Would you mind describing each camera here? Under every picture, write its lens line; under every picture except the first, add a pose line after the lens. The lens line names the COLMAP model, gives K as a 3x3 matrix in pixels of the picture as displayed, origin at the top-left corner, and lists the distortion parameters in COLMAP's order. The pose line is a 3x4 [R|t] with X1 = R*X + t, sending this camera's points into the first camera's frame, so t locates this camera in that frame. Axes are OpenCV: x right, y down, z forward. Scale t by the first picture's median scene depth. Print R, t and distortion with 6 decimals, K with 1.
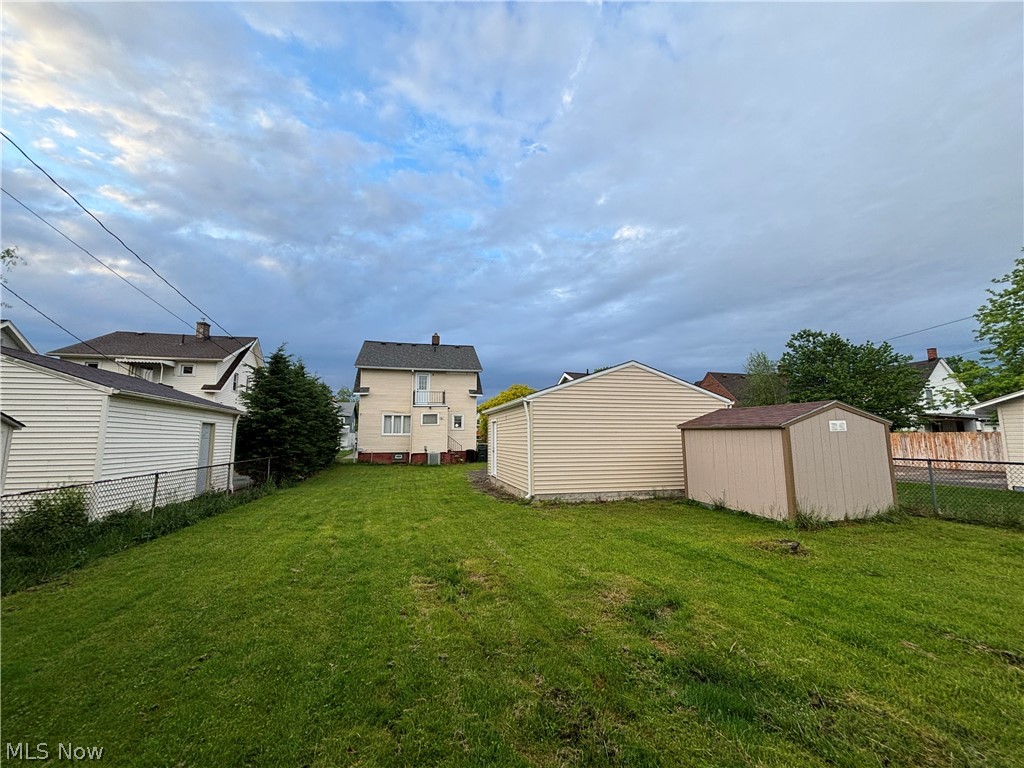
lens RADIAL K [[411.2, 0, 510.4], [0, 411.2, 384.3], [0, 0, 1]] dist [0.000455, -0.000709]
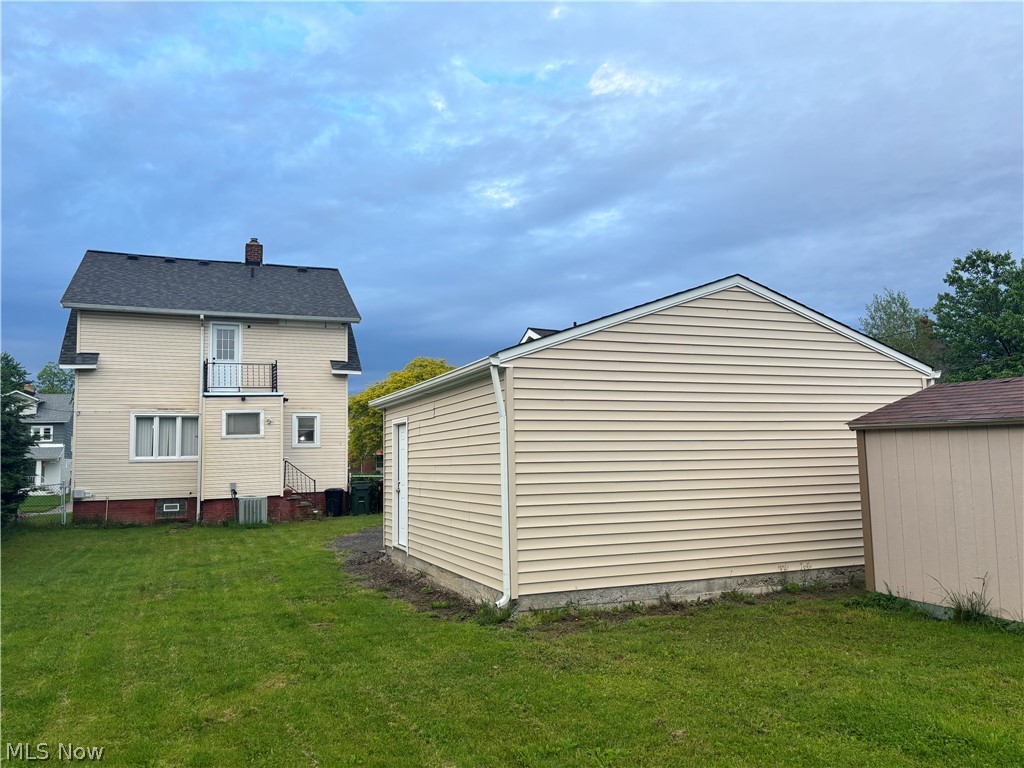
lens RADIAL K [[753.1, 0, 536.4], [0, 753.1, 400.0], [0, 0, 1]] dist [0.002265, -0.045286]
pose [[0.983730, 0.000166, 0.179653, -0.026042], [-0.008164, 0.999008, 0.043779, 0.019181], [-0.179467, -0.044533, 0.982755, 0.125409]]
